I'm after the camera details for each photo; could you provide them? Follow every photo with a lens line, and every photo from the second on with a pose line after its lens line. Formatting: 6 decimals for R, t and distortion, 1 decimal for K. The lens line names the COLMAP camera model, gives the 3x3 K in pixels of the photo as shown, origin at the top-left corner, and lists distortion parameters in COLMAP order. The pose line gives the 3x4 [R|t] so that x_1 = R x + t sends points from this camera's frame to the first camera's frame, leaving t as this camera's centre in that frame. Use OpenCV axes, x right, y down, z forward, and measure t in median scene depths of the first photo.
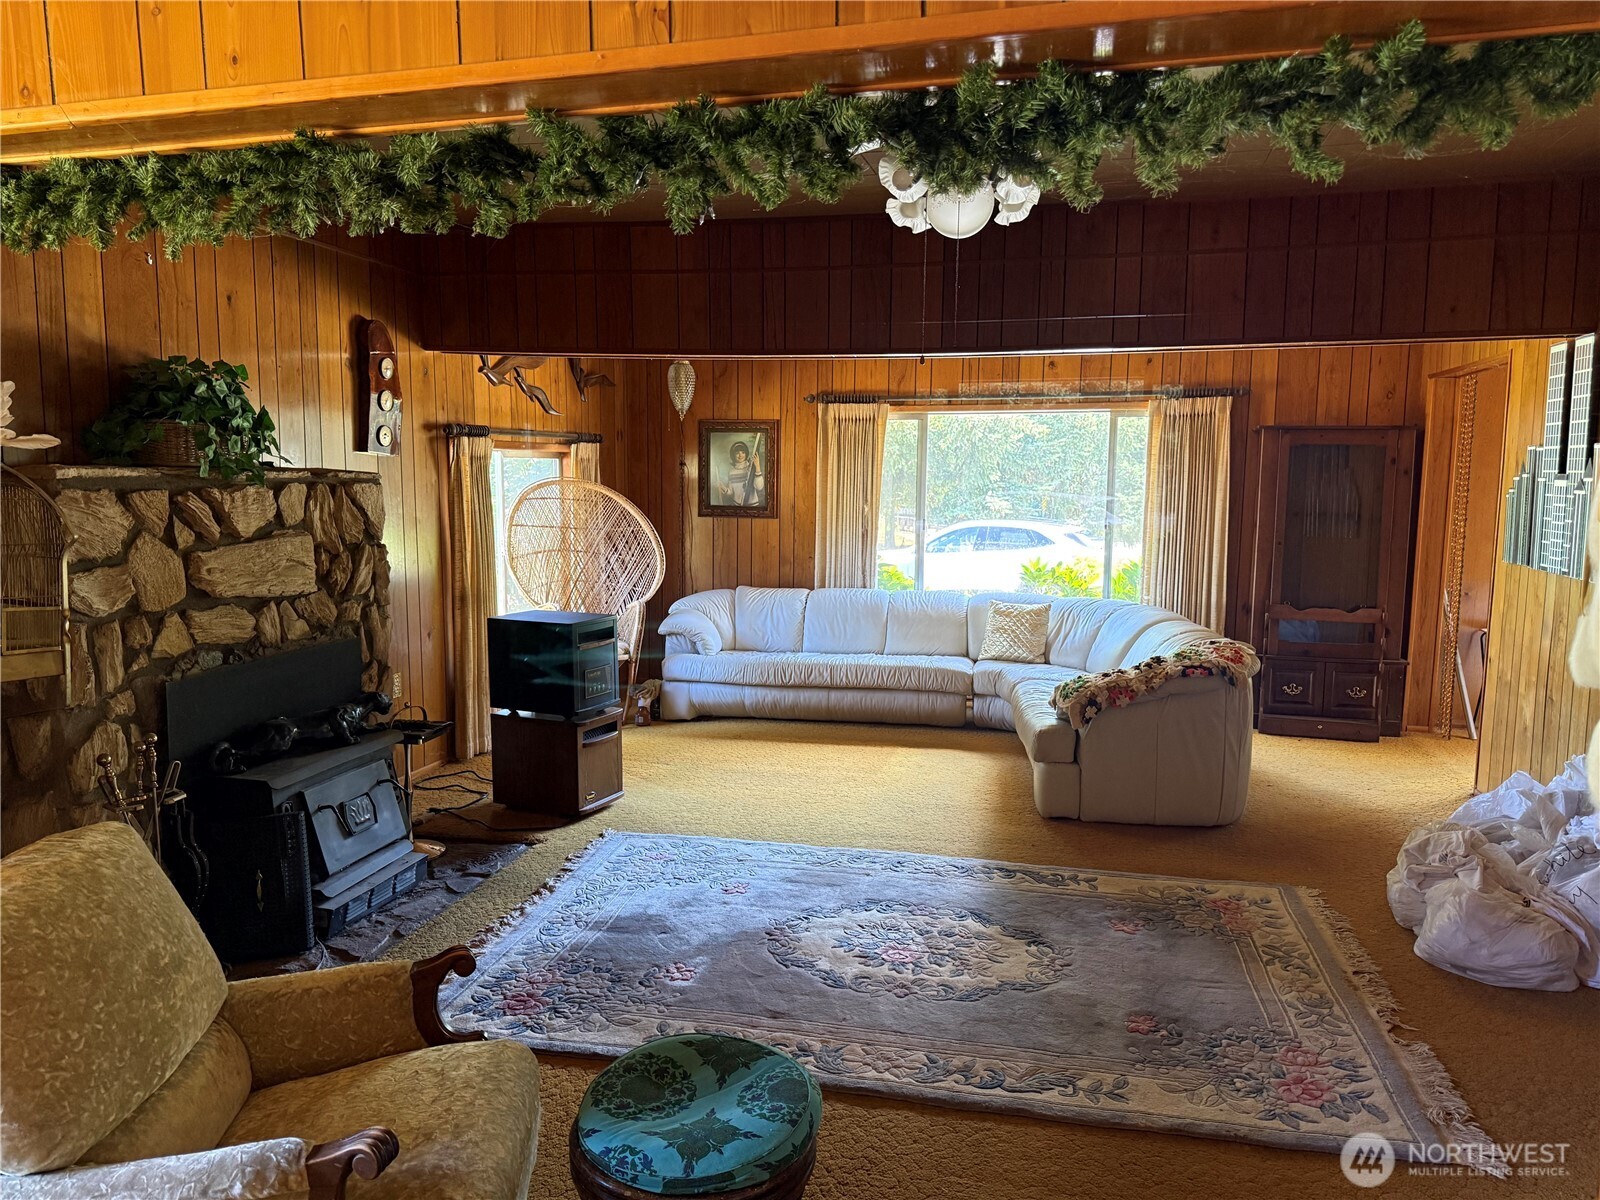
lens RADIAL K [[1122.6, 0, 800.0], [0, 1122.6, 600.0], [0, 0, 1]] dist [0.057954, -0.085306]
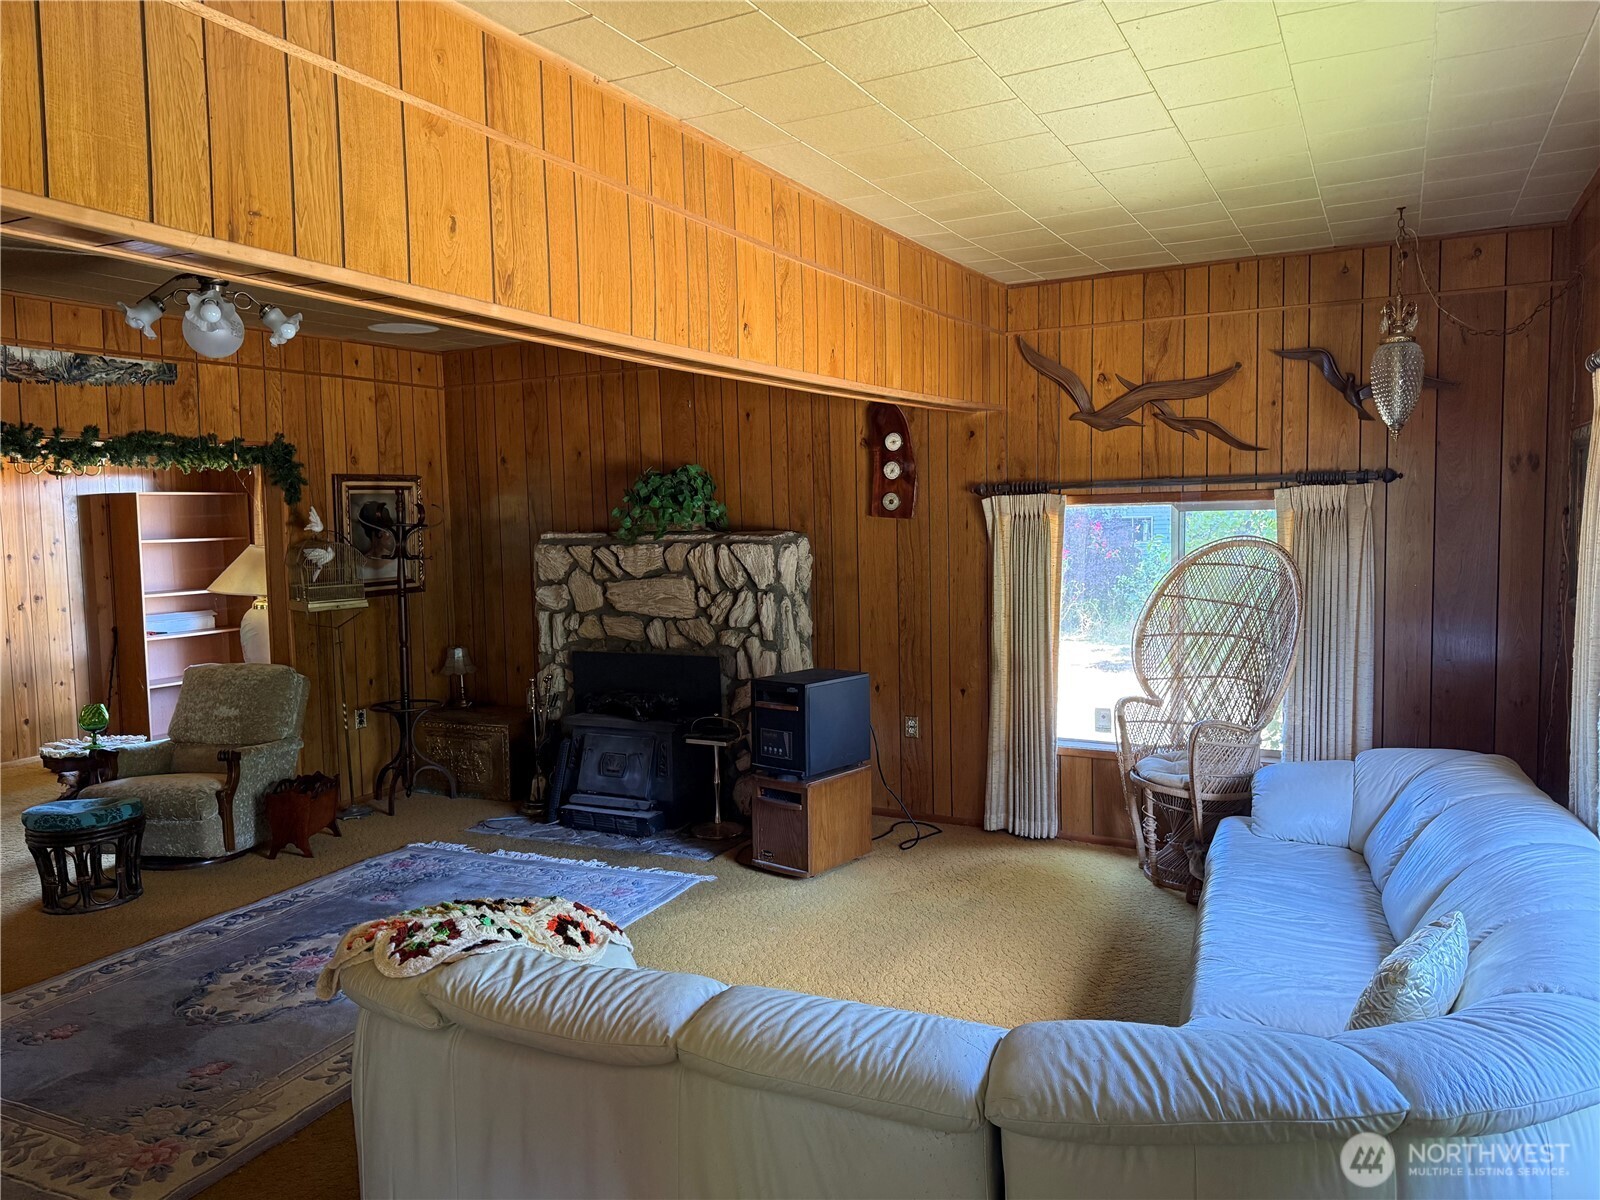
lens RADIAL K [[1122.6, 0, 800.0], [0, 1122.6, 600.0], [0, 0, 1]] dist [0.057954, -0.085306]
pose [[-0.245954, 0.076097, -0.966290, 1.011505], [-0.094689, 0.990259, 0.102086, -0.209851], [0.964645, 0.116606, -0.236353, 1.630166]]
